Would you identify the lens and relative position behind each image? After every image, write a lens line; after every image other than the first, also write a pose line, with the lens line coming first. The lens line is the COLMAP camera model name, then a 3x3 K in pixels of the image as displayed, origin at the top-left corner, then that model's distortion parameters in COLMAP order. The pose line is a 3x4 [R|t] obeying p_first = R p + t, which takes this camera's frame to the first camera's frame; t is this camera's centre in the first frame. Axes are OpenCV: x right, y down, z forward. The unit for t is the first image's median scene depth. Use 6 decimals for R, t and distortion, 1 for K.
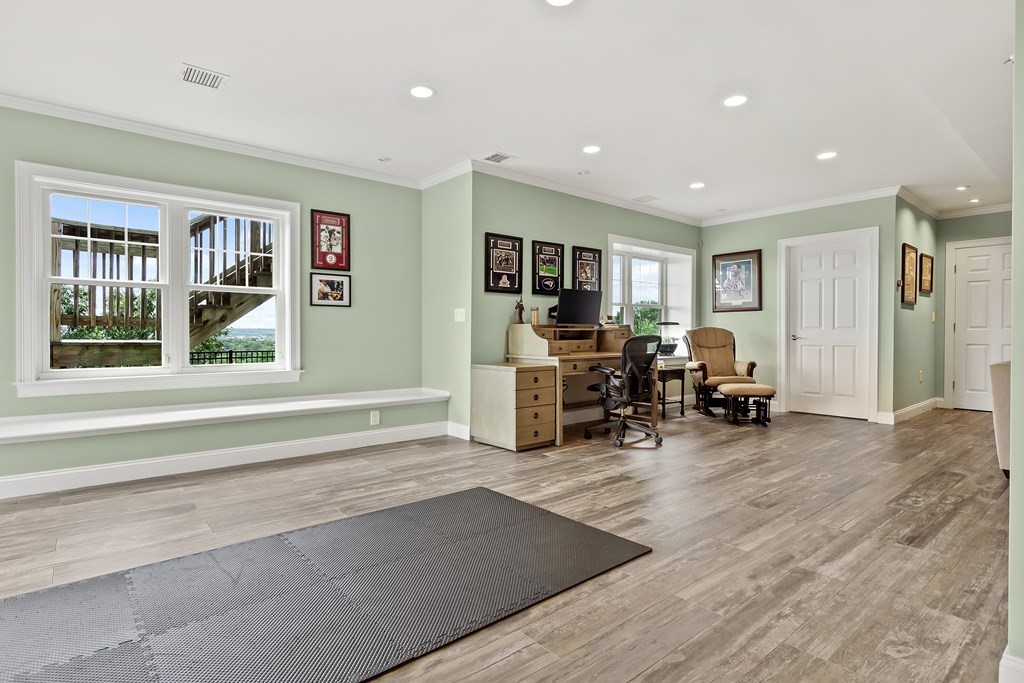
lens RADIAL K [[503.9, 0, 508.2], [0, 503.9, 334.7], [0, 0, 1]] dist [-0.000635, -0.000326]
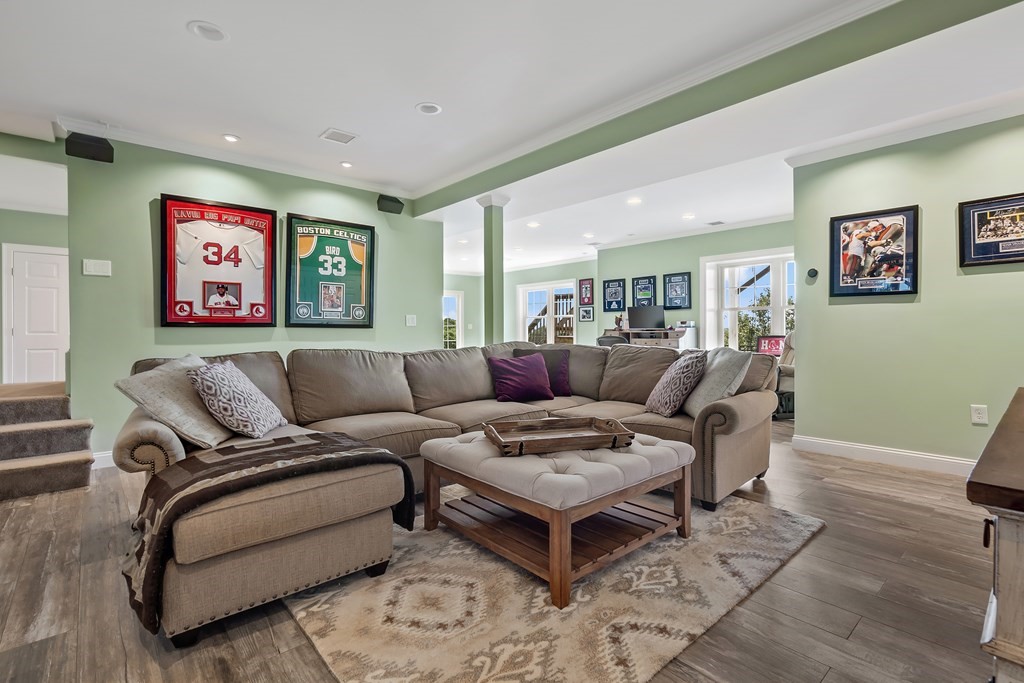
lens RADIAL K [[476.8, 0, 510.9], [0, 476.8, 333.9], [0, 0, 1]] dist [0.016746, -0.000590]
pose [[0.043097, 0.004854, -0.999059, 1.675839], [-0.005641, 0.999973, 0.004616, -0.008353], [0.999055, 0.005437, 0.043123, 0.552594]]
